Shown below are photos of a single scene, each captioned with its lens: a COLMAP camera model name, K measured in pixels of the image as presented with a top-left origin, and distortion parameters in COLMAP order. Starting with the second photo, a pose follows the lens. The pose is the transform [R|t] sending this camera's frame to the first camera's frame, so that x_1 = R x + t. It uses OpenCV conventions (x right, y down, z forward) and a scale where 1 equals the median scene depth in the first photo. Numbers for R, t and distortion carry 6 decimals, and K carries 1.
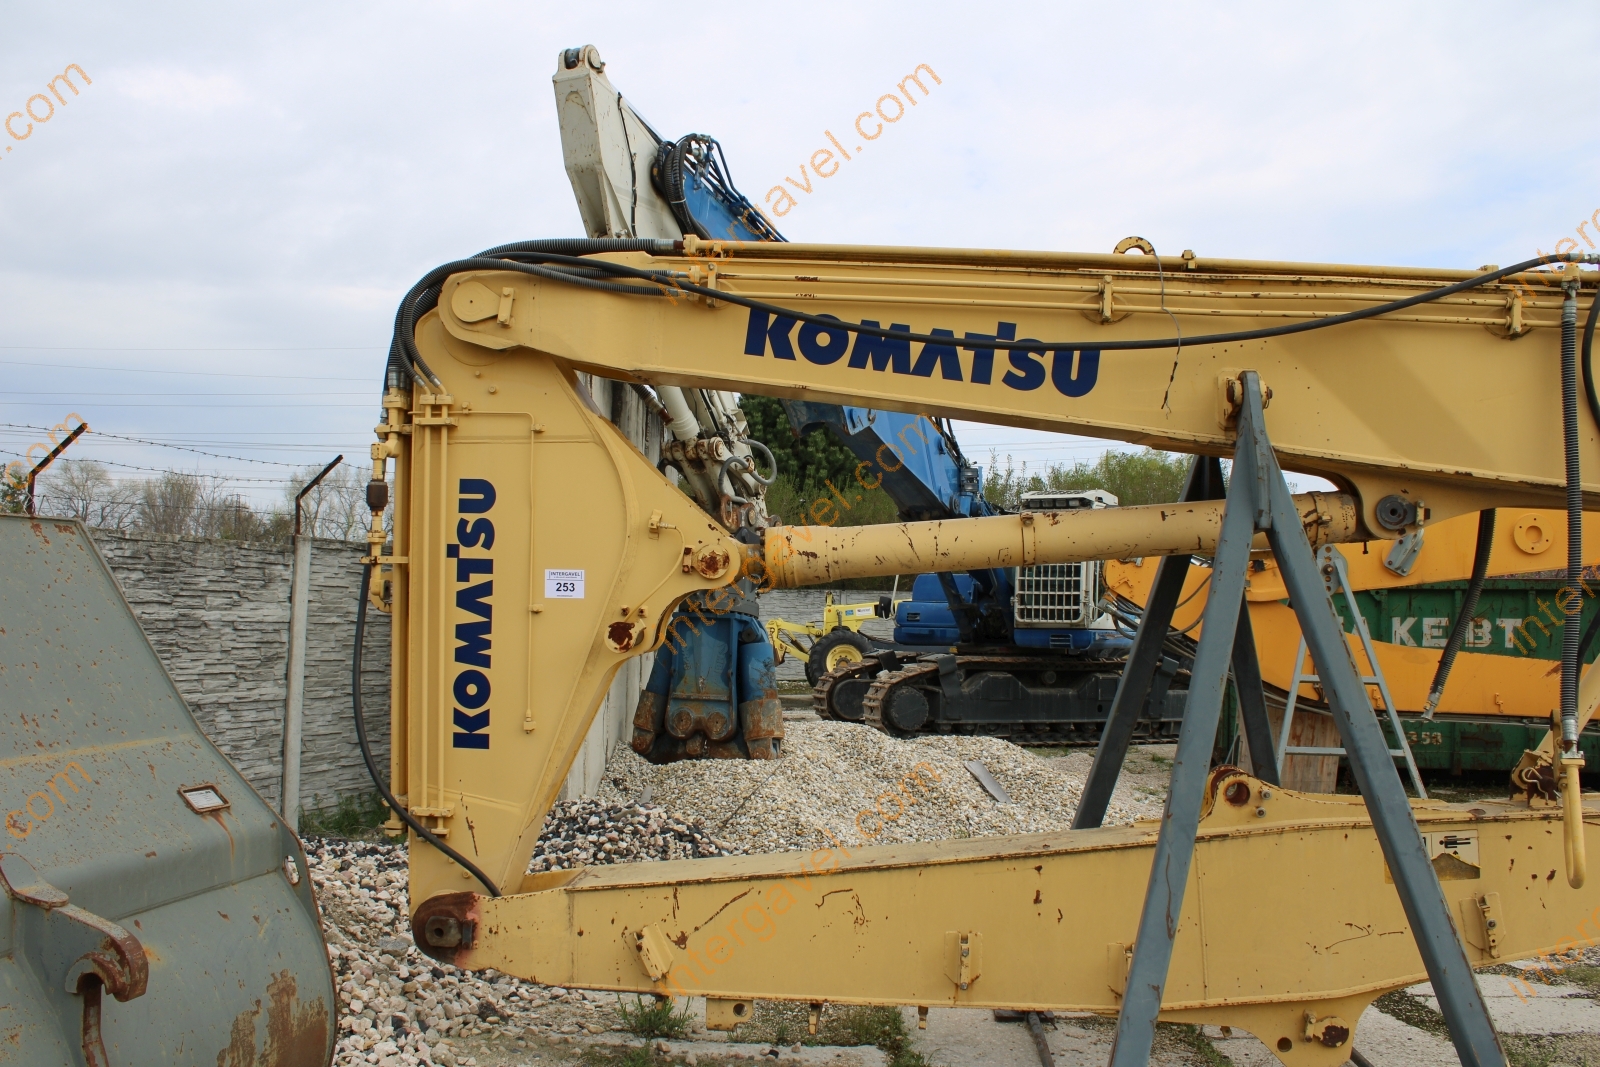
lens RADIAL K [[1337.2, 0, 789.7], [0, 1337.2, 510.9], [0, 0, 1]] dist [-0.164354, 0.134733]
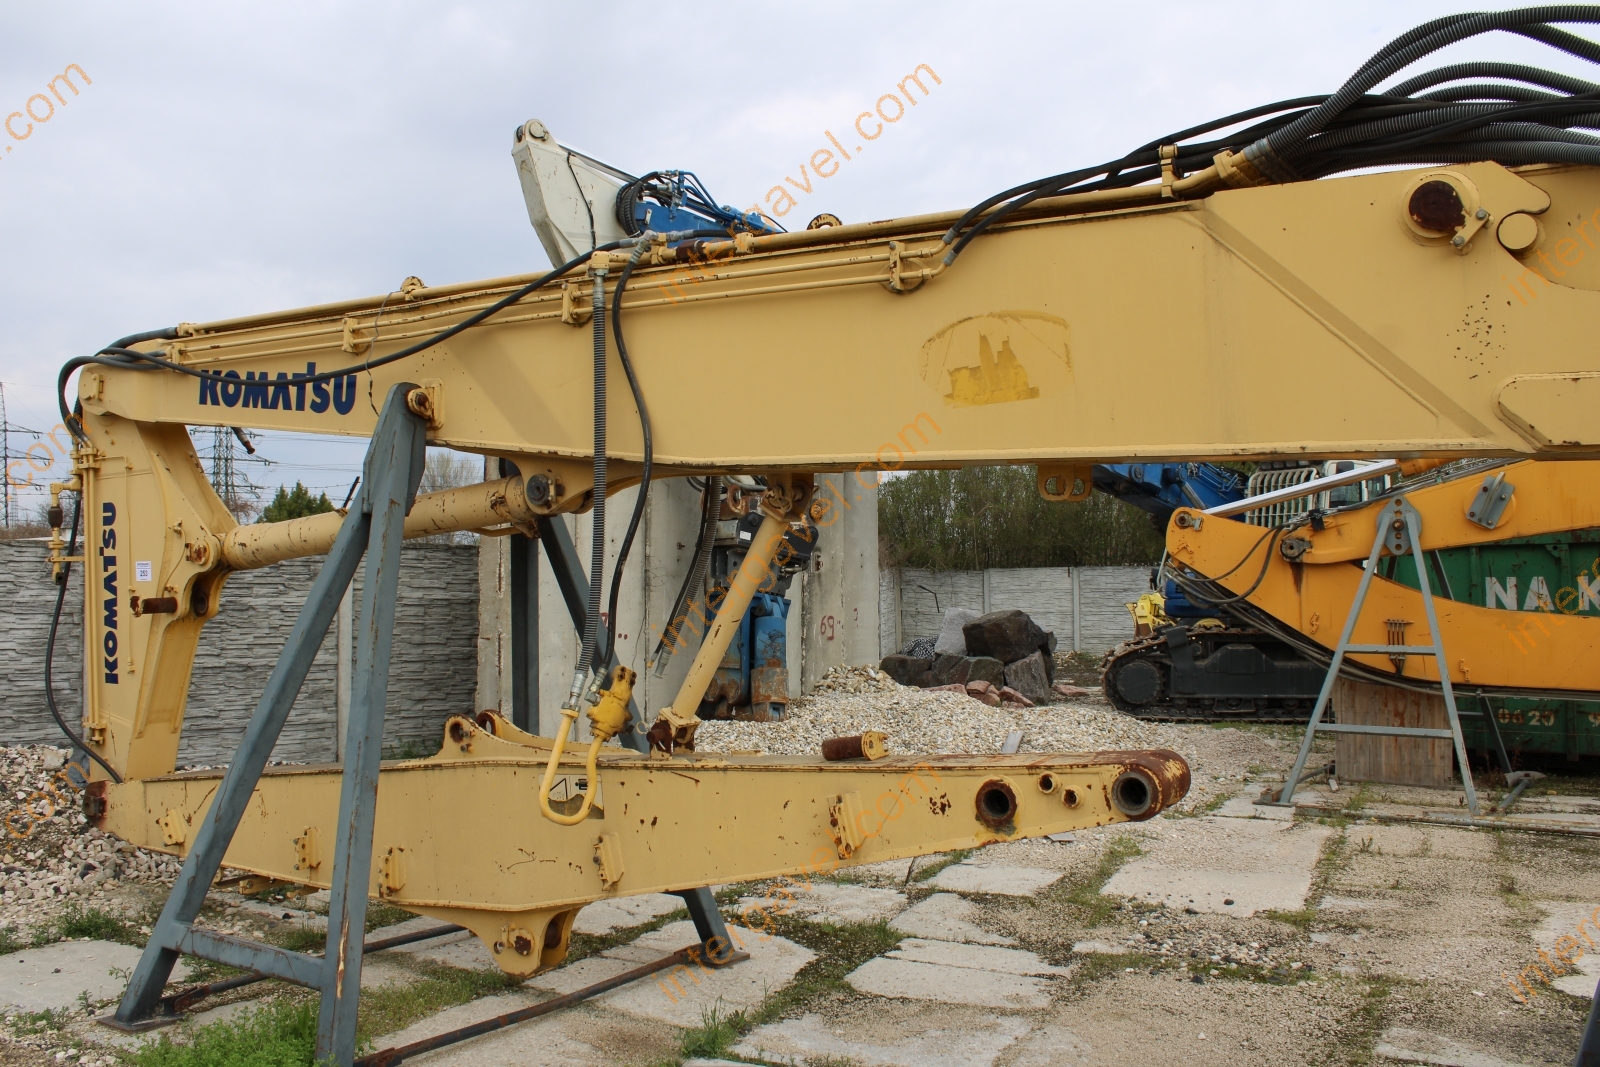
lens RADIAL K [[1337.2, 0, 789.7], [0, 1337.2, 510.9], [0, 0, 1]] dist [-0.164354, 0.134733]
pose [[0.884265, -0.051688, -0.464115, 1.113570], [0.057439, 0.998347, -0.001749, 0.031732], [0.463439, -0.025112, 0.885773, 0.070520]]
